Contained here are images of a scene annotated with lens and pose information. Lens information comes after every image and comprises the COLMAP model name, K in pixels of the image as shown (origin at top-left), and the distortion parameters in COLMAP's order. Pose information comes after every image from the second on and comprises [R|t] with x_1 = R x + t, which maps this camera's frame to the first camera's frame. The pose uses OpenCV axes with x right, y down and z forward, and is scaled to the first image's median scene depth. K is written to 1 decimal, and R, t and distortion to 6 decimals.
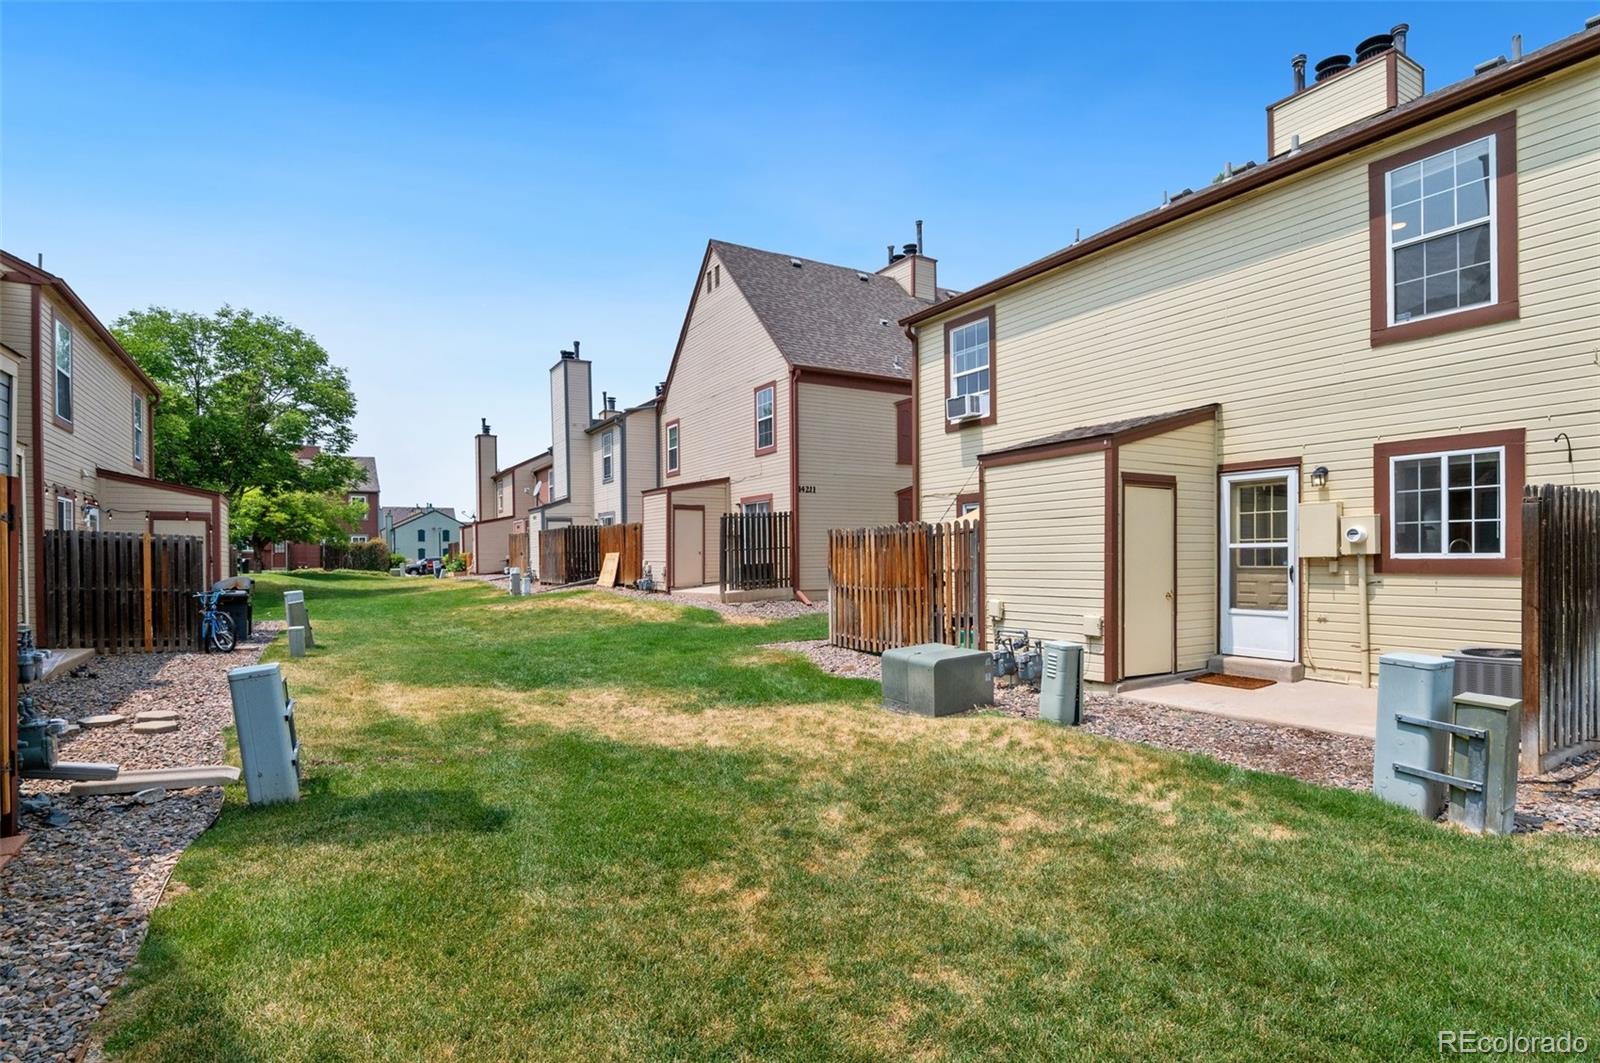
lens RADIAL K [[786.8, 0, 809.6], [0, 786.8, 557.5], [0, 0, 1]] dist [-0.023491, -0.002499]
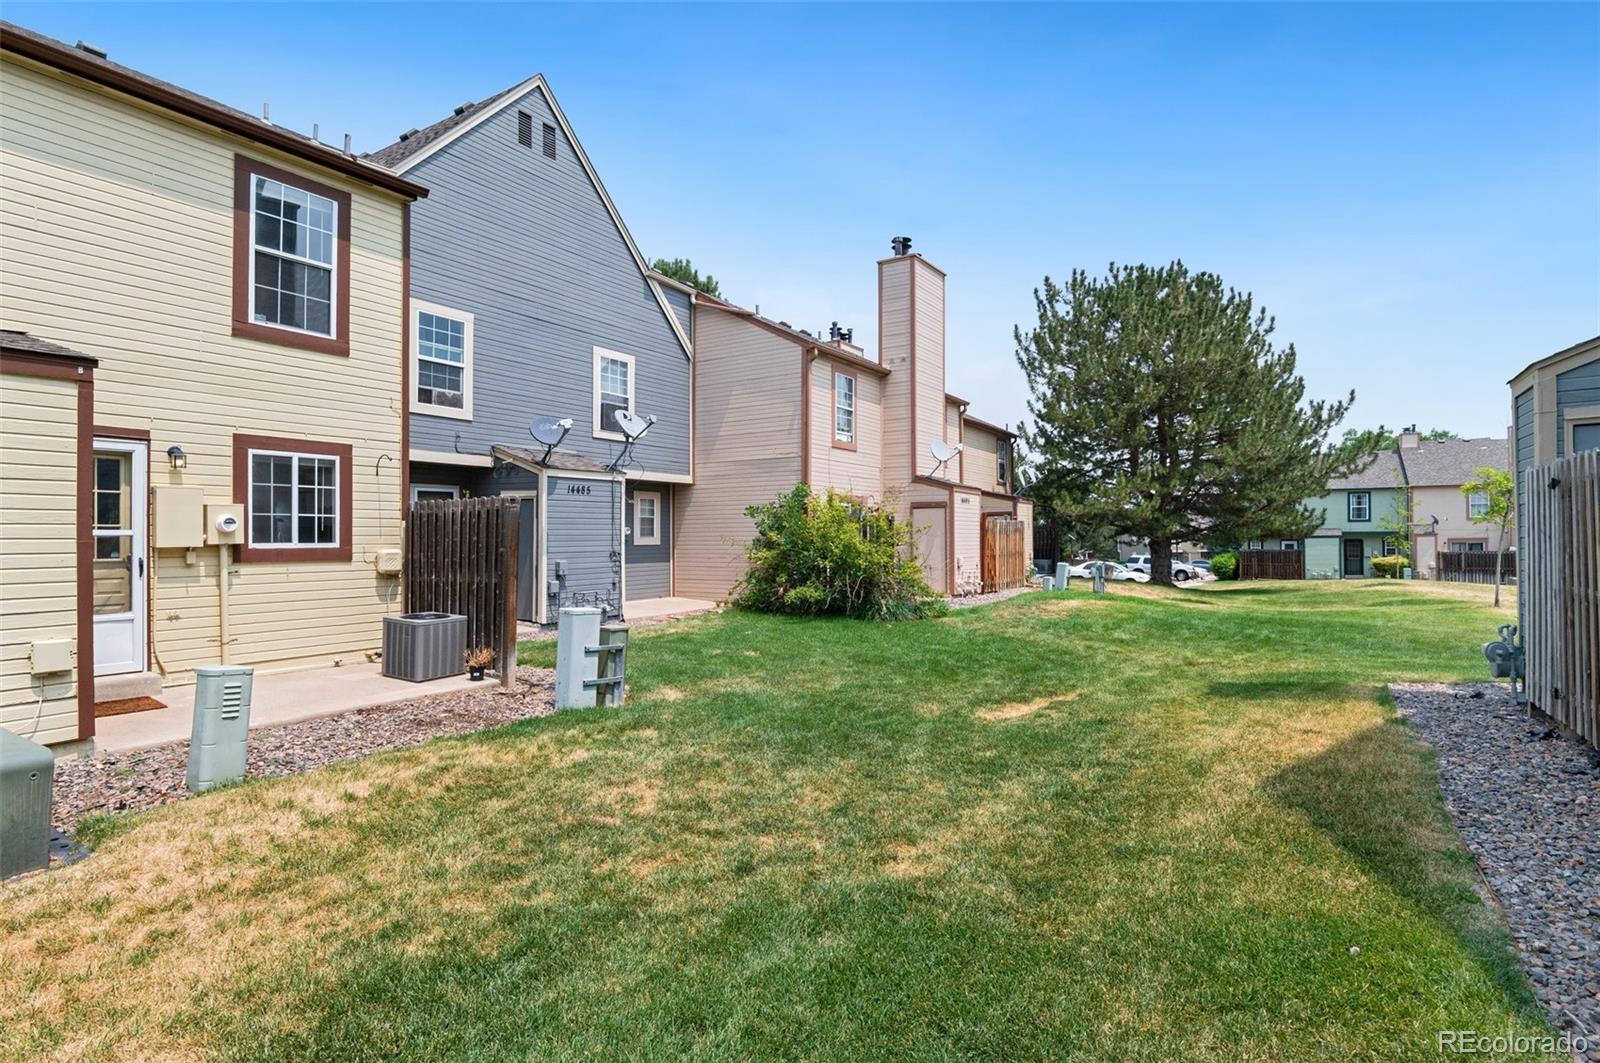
lens RADIAL K [[786.8, 0, 796.3], [0, 786.8, 534.3], [0, 0, 1]] dist [-0.023491, -0.002499]
pose [[-0.422003, 0.018965, 0.906396, -0.500617], [0.012741, 0.999807, -0.014987, 0.007808], [-0.906505, 0.005224, -0.422163, 0.804438]]
